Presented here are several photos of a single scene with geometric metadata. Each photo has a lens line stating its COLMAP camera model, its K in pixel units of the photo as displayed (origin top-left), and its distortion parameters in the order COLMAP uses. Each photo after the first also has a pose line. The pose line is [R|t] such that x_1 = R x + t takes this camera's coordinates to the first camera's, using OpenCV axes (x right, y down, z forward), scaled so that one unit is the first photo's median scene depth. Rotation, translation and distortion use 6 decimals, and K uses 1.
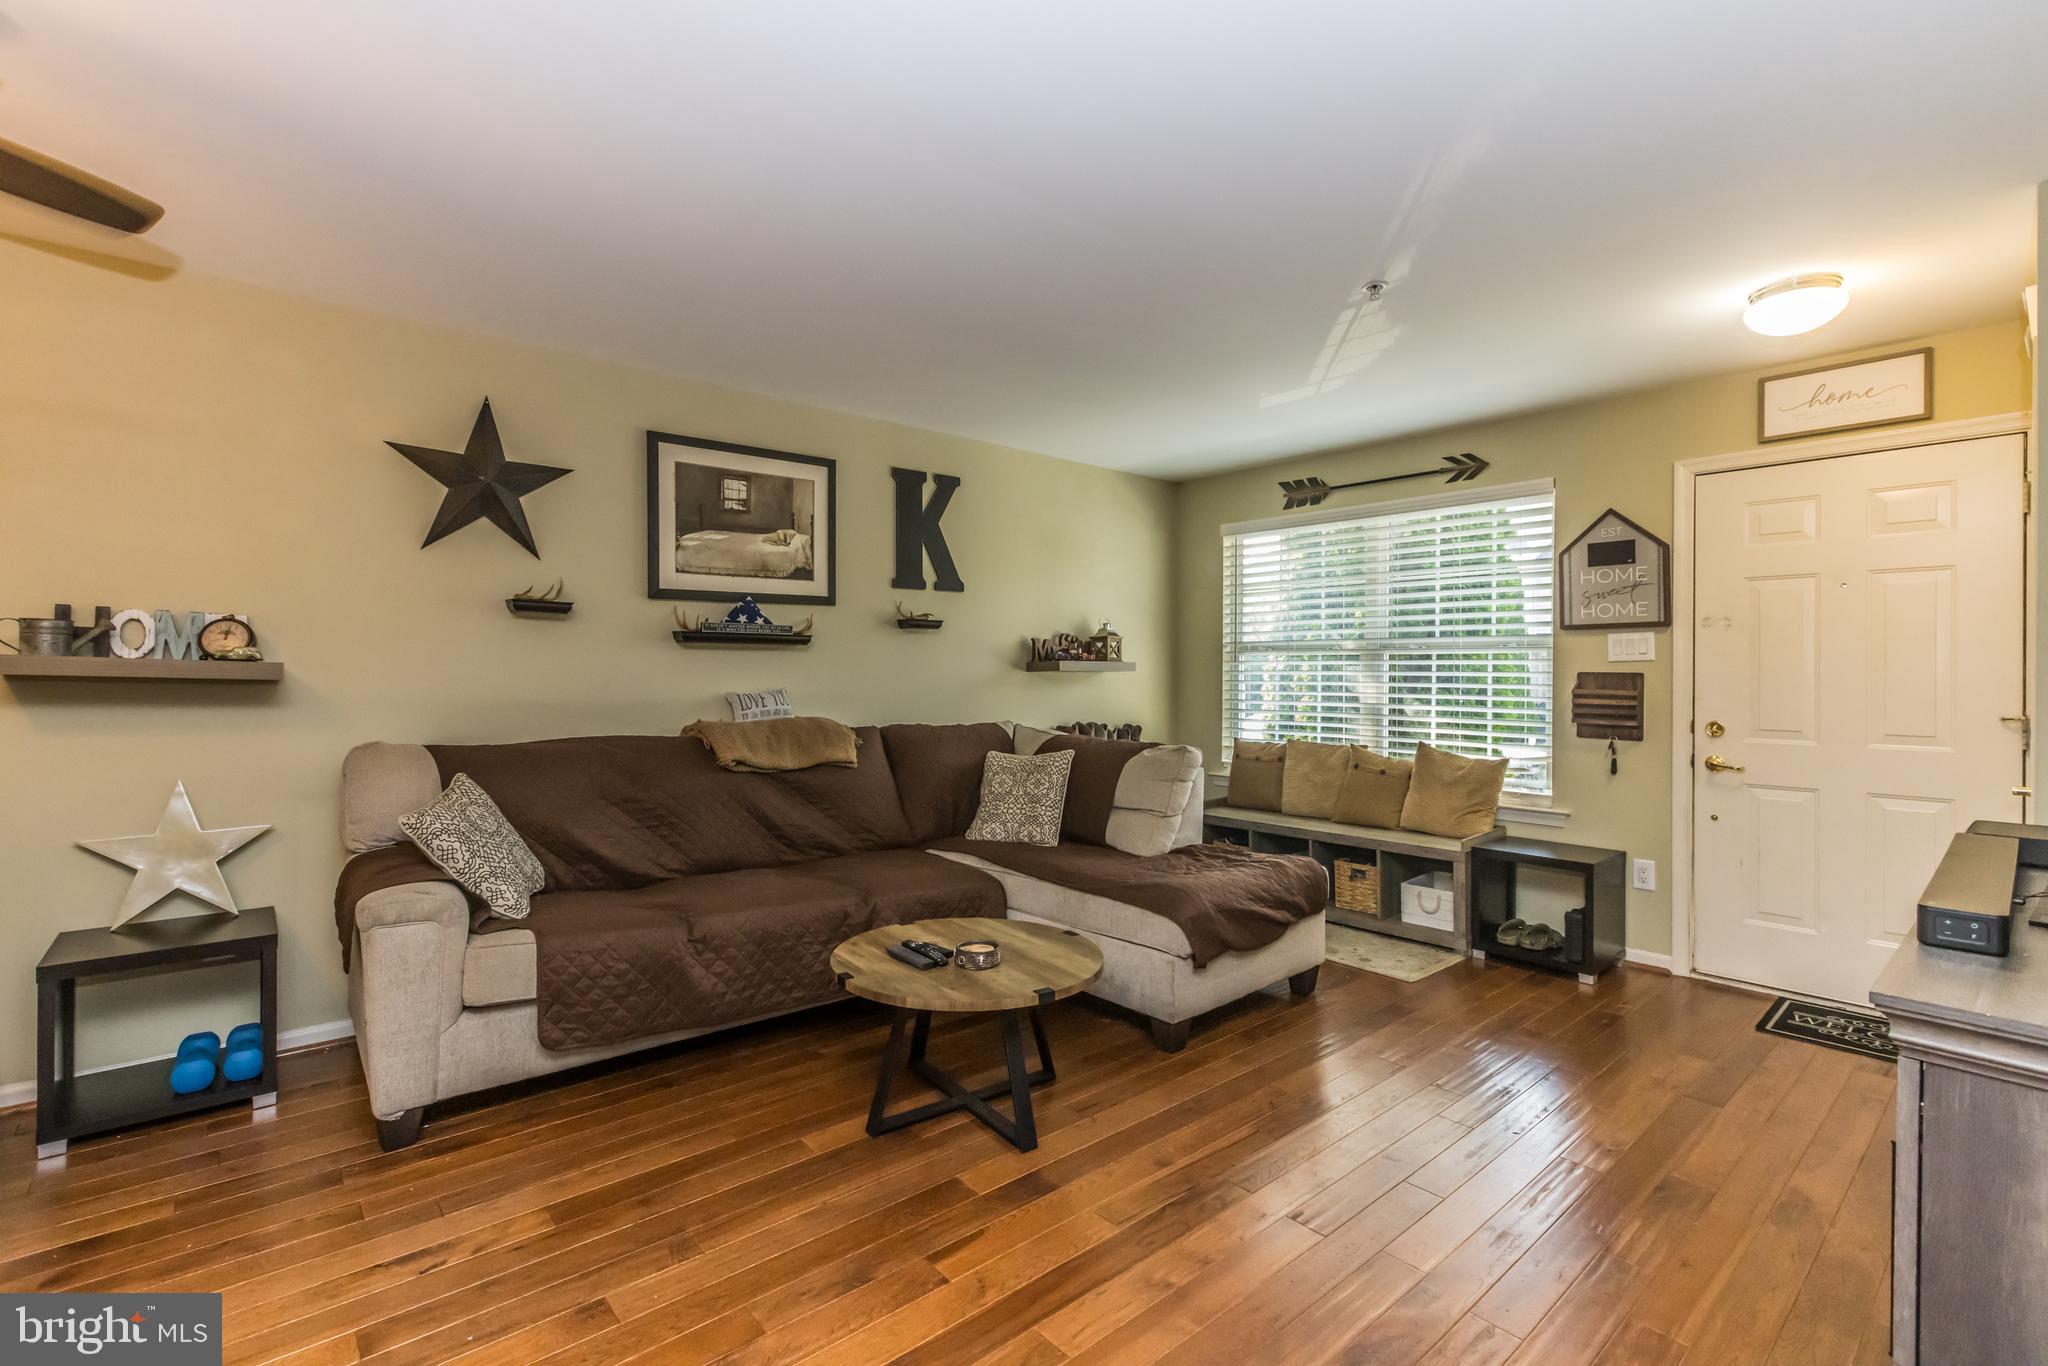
lens RADIAL K [[913.2, 0, 1024.0], [0, 913.2, 683.0], [0, 0, 1]] dist [0.000330, 0.000195]
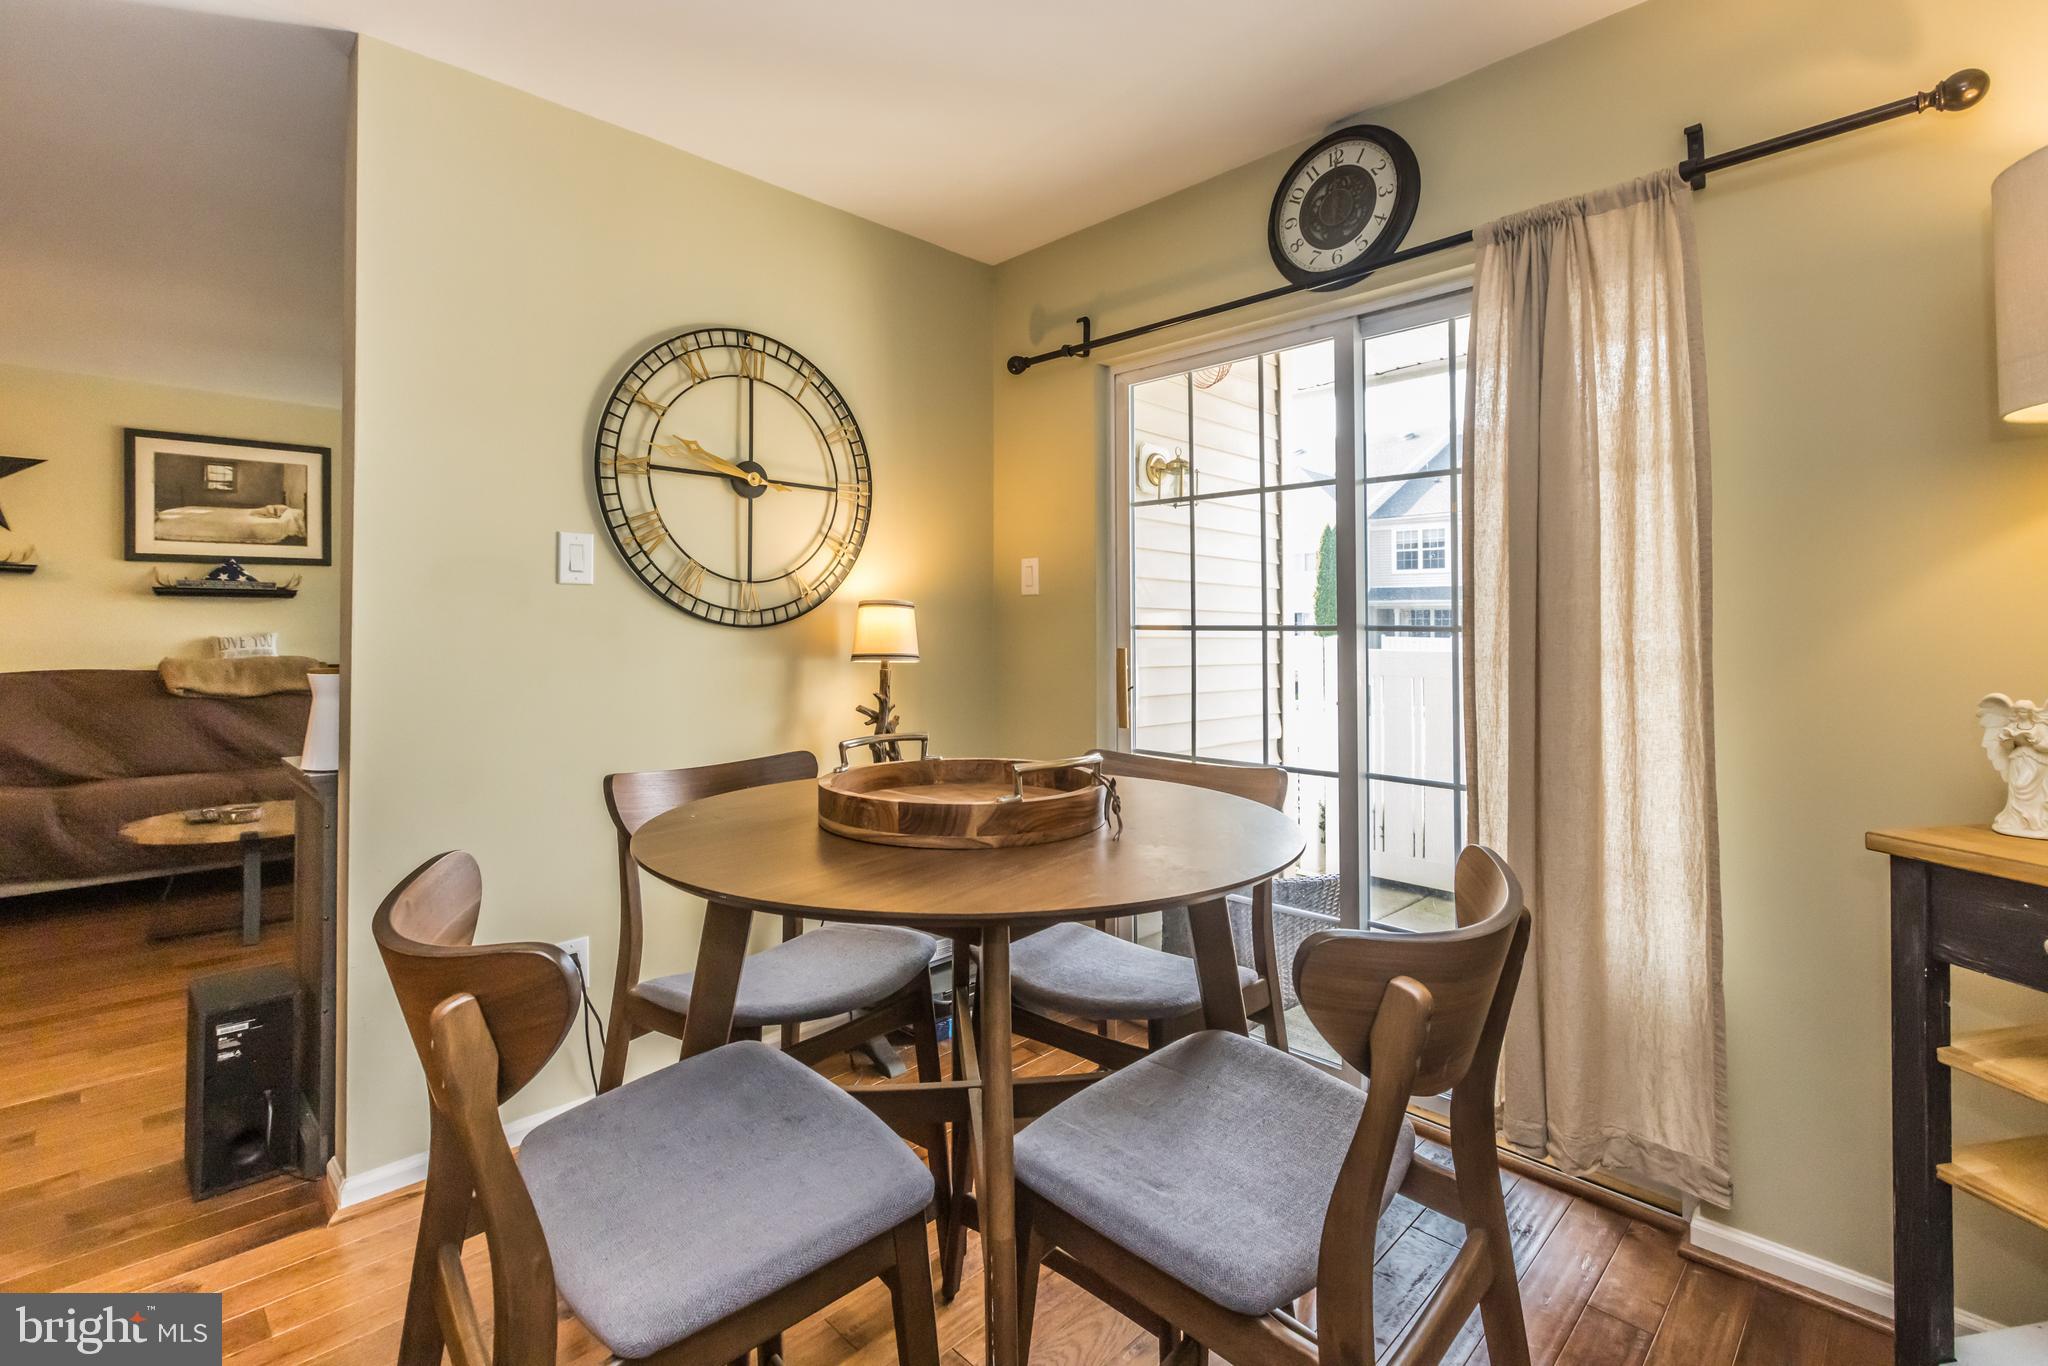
lens RADIAL K [[936.7, 0, 1028.3], [0, 936.7, 614.8], [0, 0, 1]] dist [0.001326, 0.000713]
pose [[0.996826, -0.004830, 0.079463, 0.664820], [0.006955, 0.999625, -0.026479, 0.022001], [-0.079305, 0.026948, 0.996486, -0.349068]]
